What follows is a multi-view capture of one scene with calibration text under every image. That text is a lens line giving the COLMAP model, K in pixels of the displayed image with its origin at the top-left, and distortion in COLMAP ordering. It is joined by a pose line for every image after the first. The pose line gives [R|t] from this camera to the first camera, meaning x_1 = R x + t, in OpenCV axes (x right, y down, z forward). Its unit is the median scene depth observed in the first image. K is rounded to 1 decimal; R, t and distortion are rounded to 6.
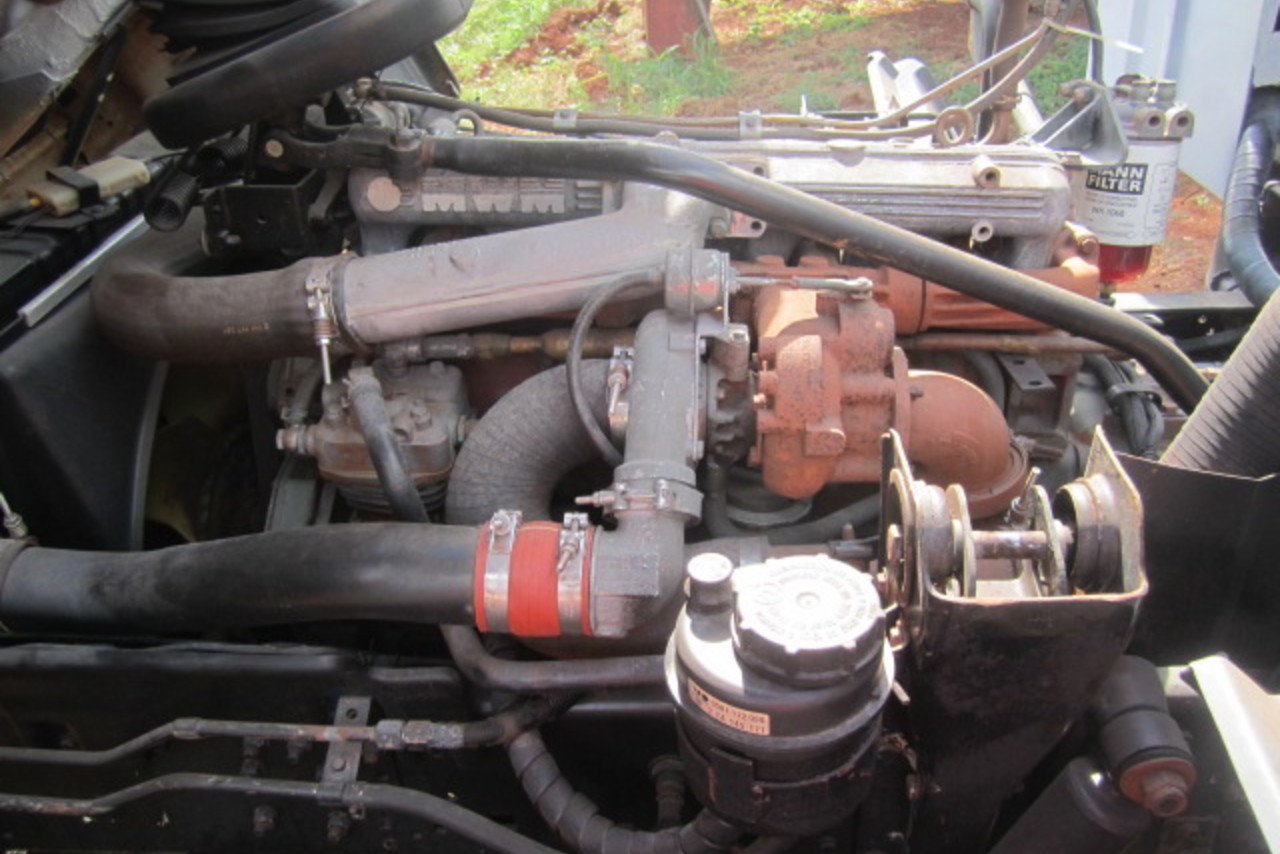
lens RADIAL K [[1077.2, 0, 640.1], [0, 1077.2, 402.4], [0, 0, 1]] dist [0.003034, -0.044338]
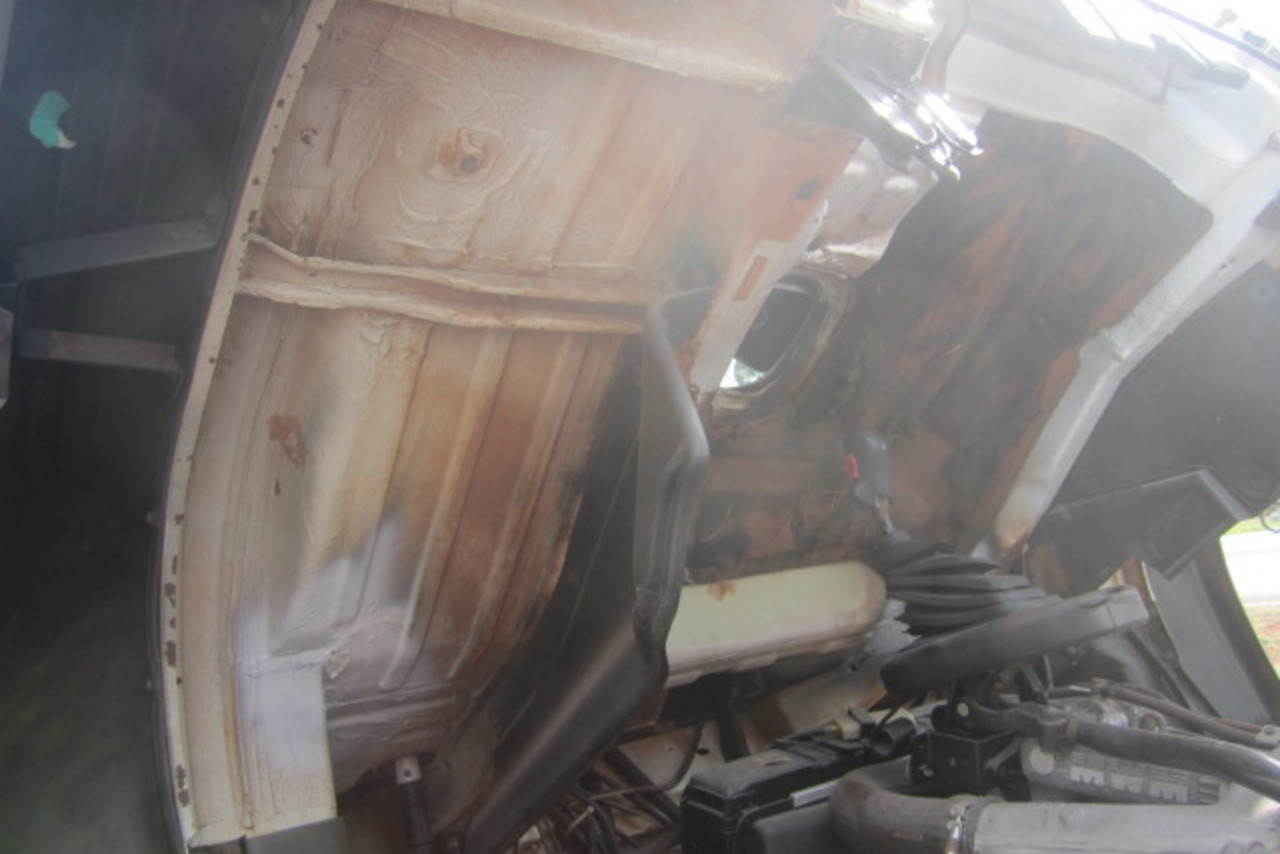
lens RADIAL K [[1077.2, 0, 640.1], [0, 1077.2, 402.4], [0, 0, 1]] dist [0.003034, -0.044338]
pose [[0.668397, -0.065340, -0.740929, 0.406269], [-0.334044, 0.863658, -0.377505, 0.076455], [0.664576, 0.499826, 0.555440, -0.215665]]
